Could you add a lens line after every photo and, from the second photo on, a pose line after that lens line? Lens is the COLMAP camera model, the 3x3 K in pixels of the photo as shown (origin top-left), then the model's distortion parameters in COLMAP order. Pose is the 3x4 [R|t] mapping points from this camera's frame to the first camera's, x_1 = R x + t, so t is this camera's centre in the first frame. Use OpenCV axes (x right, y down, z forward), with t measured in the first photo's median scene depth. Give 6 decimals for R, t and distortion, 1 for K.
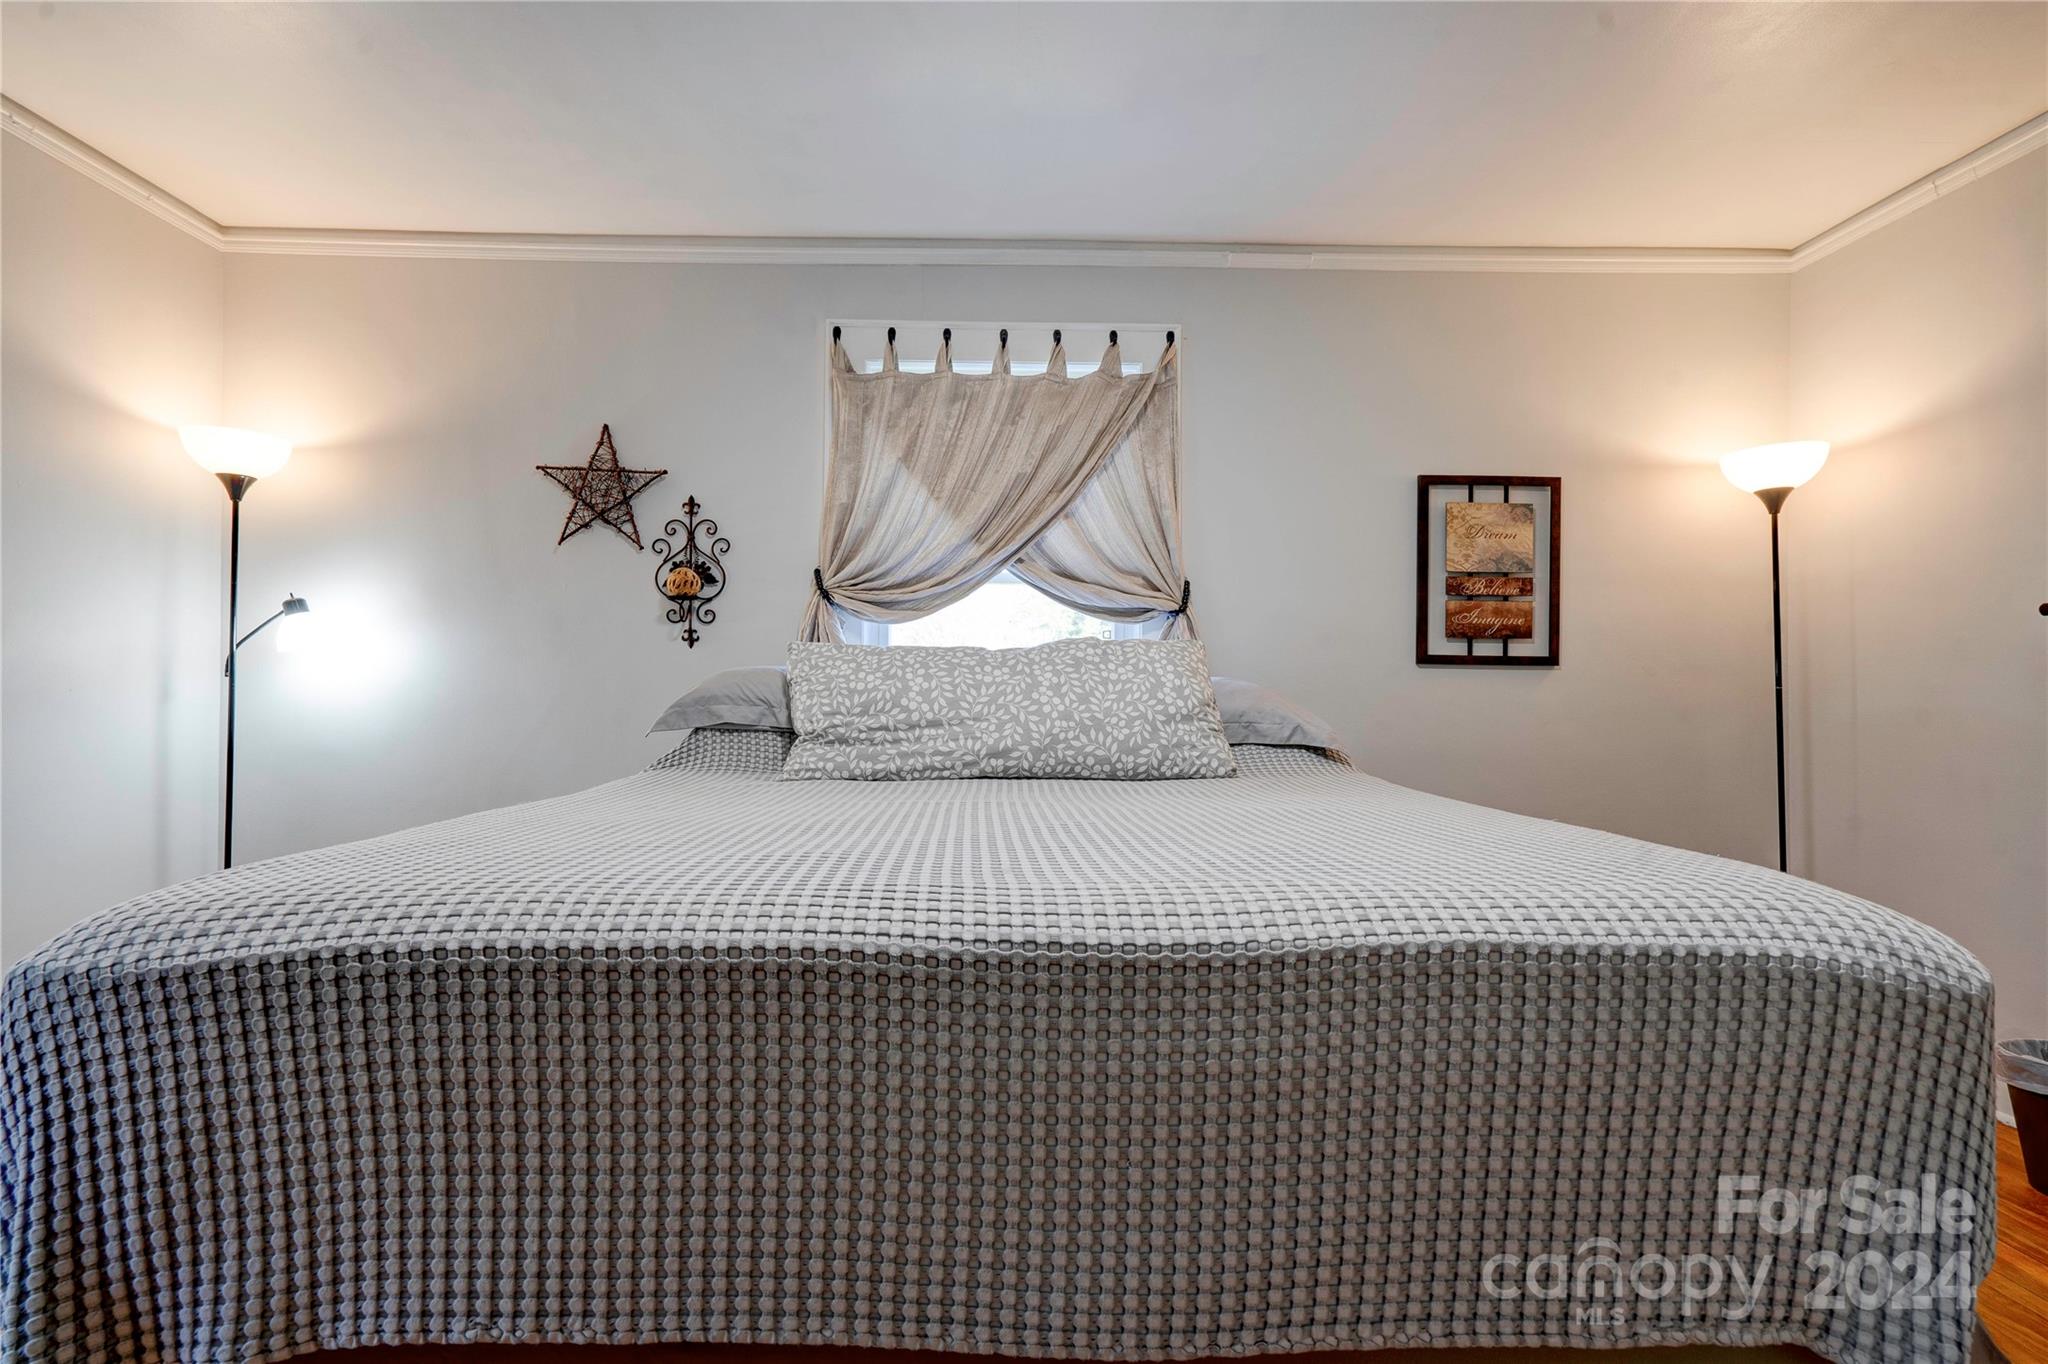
lens RADIAL K [[942.3, 0, 1007.8], [0, 942.3, 678.3], [0, 0, 1]] dist [-0.001452, 0.009272]
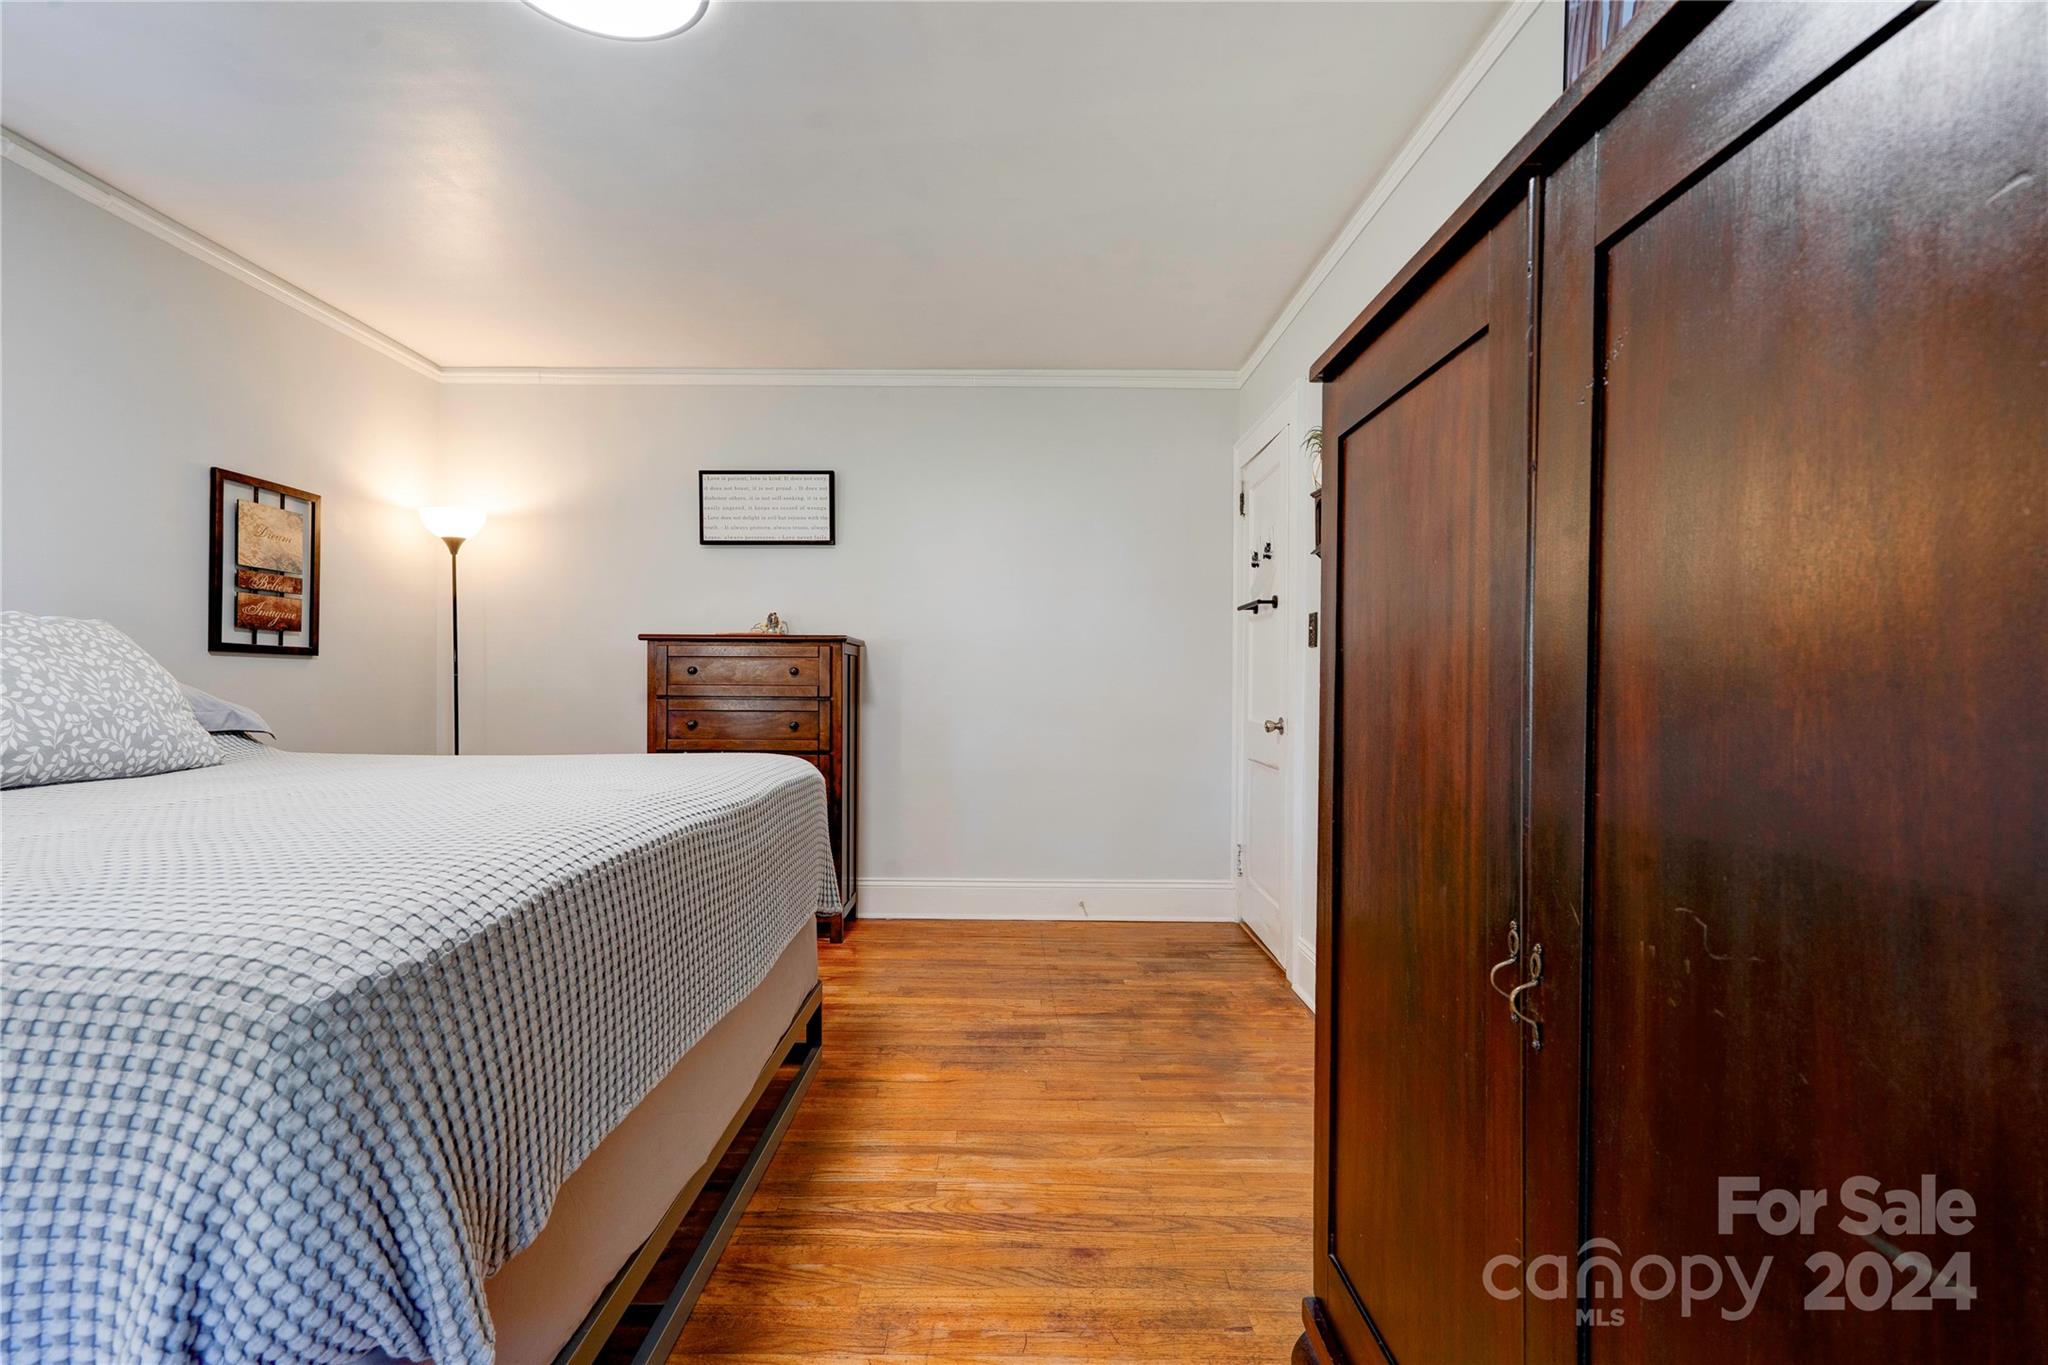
lens RADIAL K [[942.3, 0, 1007.8], [0, 942.3, 678.8], [0, 0, 1]] dist [-0.001452, 0.009272]
pose [[0.034124, -0.003668, 0.999411, -0.578074], [-0.013563, 0.999899, 0.004133, -0.001222], [-0.999326, -0.013696, 0.034071, 0.099635]]
